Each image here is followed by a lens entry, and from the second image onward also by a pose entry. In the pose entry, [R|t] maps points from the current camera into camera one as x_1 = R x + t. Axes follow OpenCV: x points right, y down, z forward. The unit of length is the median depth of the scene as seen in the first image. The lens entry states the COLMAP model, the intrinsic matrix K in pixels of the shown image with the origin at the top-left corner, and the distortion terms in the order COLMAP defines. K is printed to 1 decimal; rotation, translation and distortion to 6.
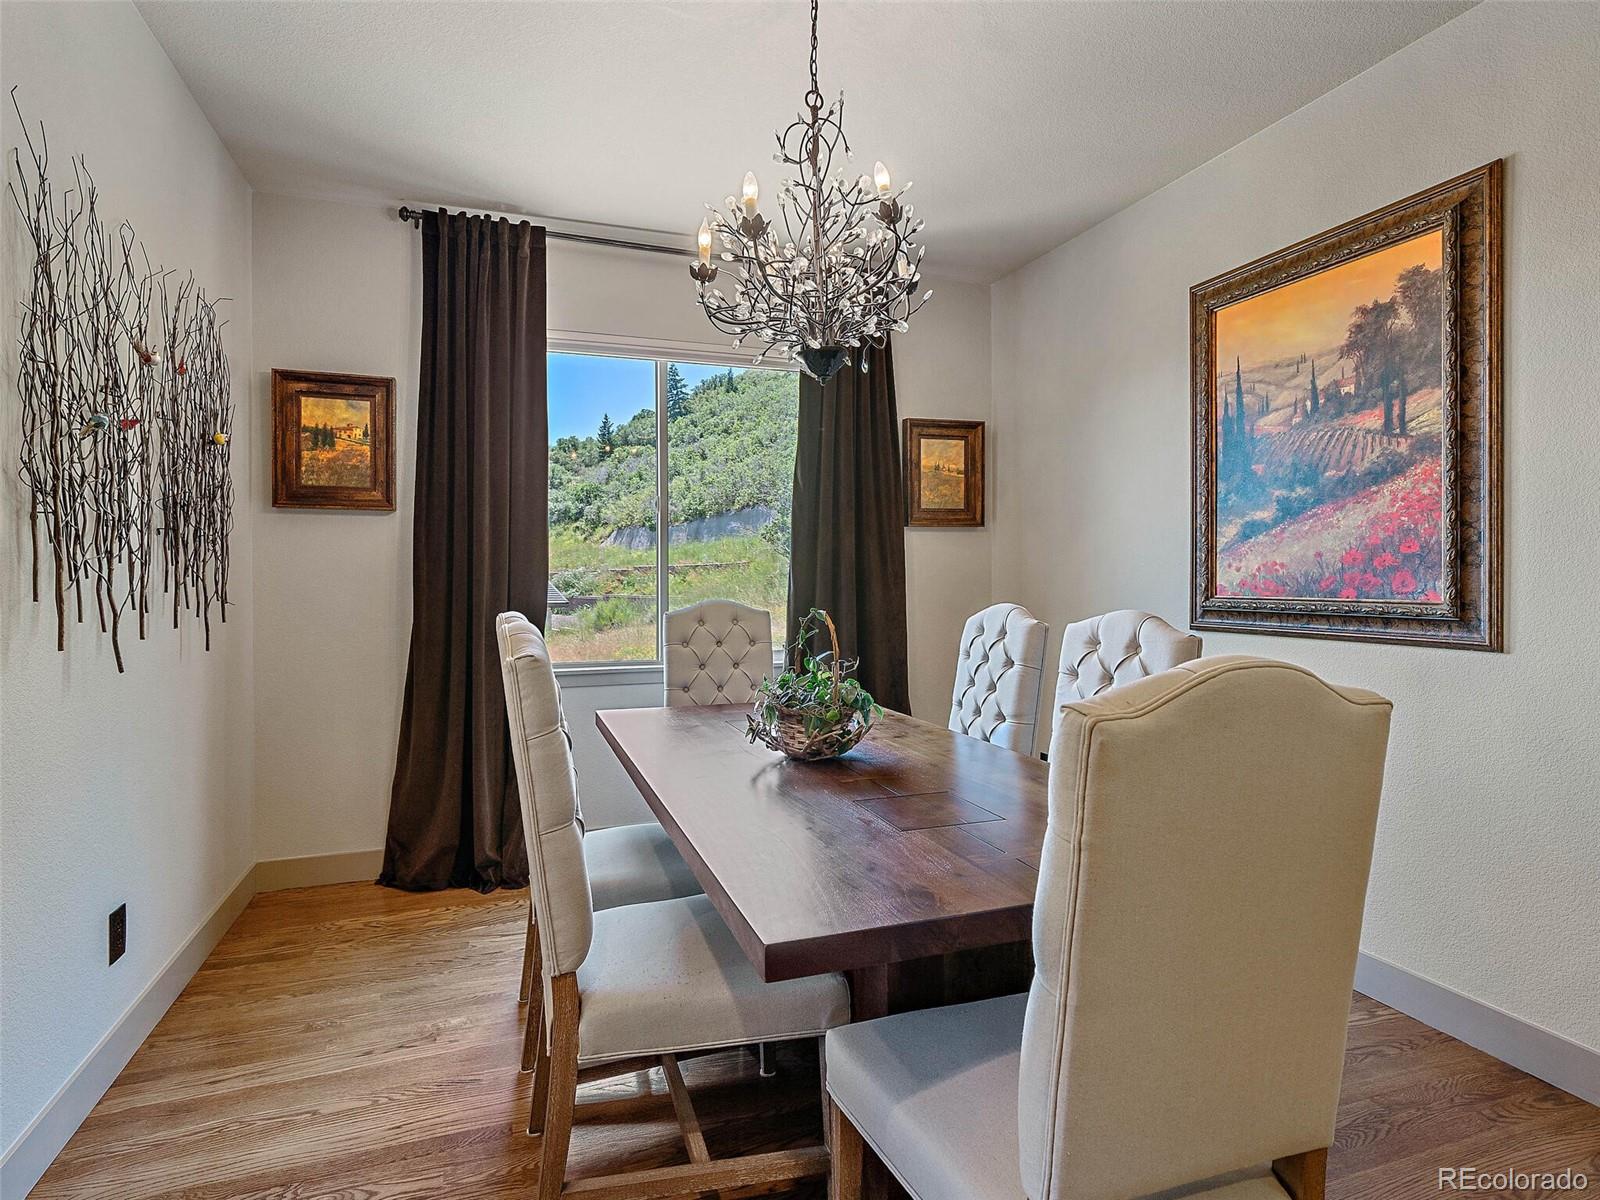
lens RADIAL K [[841.9, 0, 787.1], [0, 841.9, 592.8], [0, 0, 1]] dist [-0.002124, -0.000665]
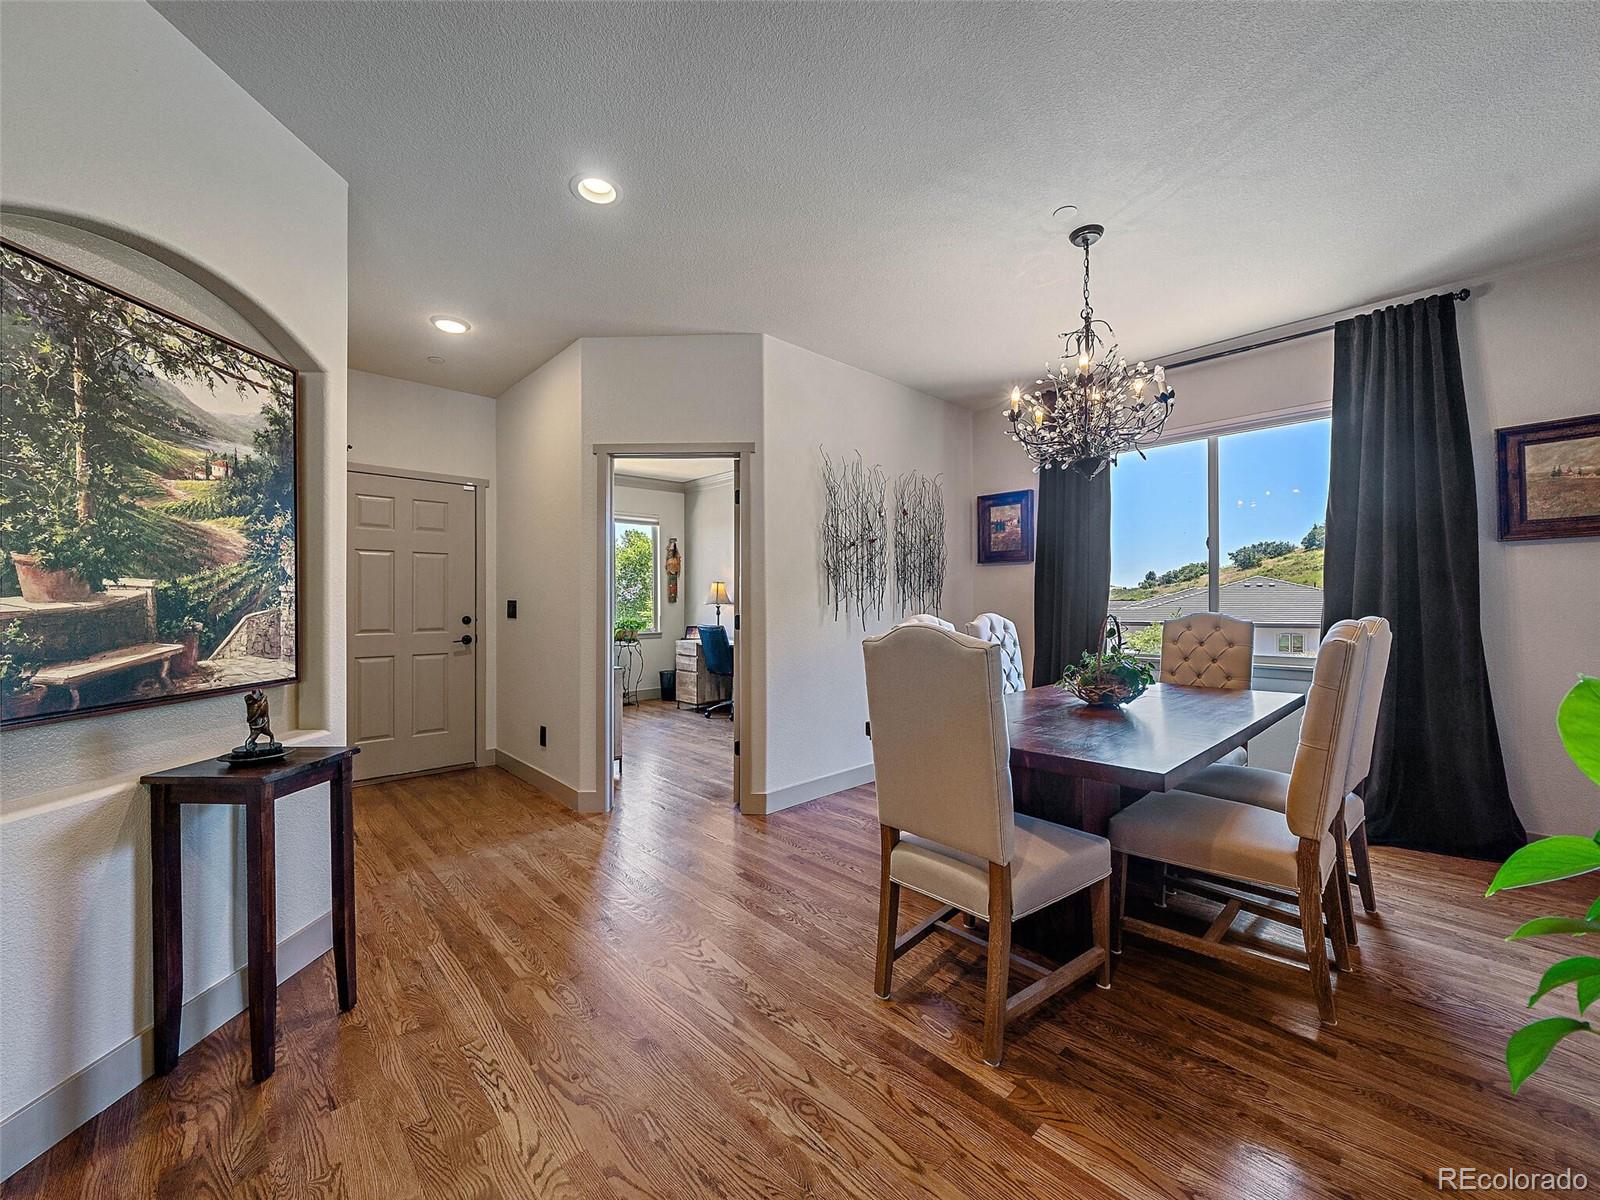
lens RADIAL K [[620.2, 0, 784.5], [0, 620.2, 588.6], [0, 0, 1]] dist [-0.007133, -0.000010]
pose [[0.395996, -0.019899, -0.918037, 0.571605], [-0.015303, 0.999483, -0.028265, 0.008878], [0.918125, 0.025241, 0.395487, -0.028208]]
